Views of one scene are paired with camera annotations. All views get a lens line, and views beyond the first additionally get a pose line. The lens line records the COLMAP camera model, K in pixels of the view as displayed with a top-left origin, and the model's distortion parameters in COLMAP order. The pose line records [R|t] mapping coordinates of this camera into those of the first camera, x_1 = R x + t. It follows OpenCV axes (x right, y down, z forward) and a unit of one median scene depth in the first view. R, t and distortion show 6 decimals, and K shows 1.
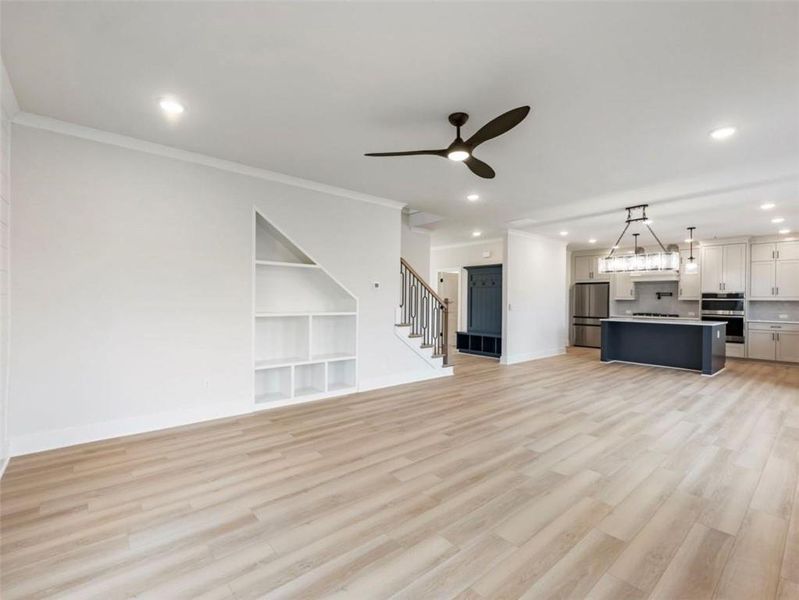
lens RADIAL K [[370.4, 0, 404.2], [0, 370.4, 302.1], [0, 0, 1]] dist [0.014288, -0.002025]
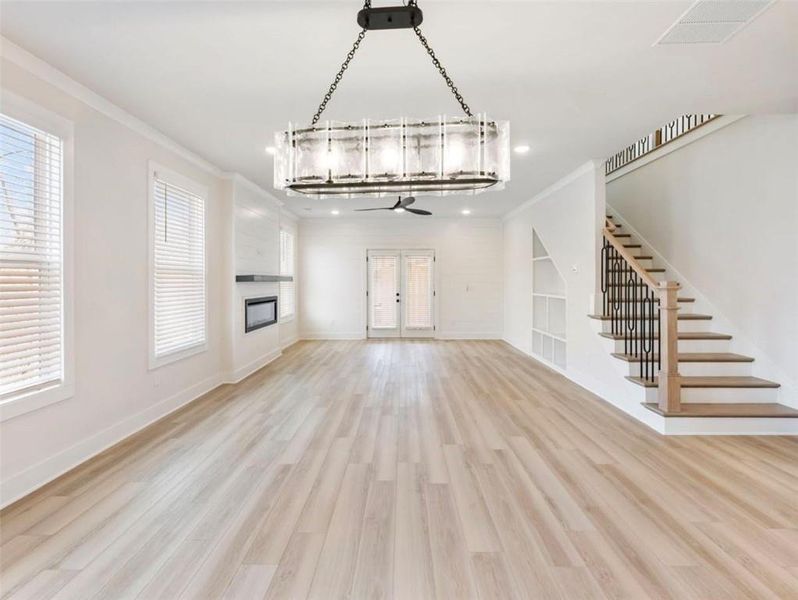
lens RADIAL K [[371.6, 0, 396.1], [0, 371.6, 286.2], [0, 0, 1]] dist [0.000125, -0.000113]
pose [[-0.670537, 0.000733, -0.741876, 0.622014], [-0.008576, 0.999925, 0.008739, -0.003685], [0.741827, 0.012222, -0.670480, 0.892734]]
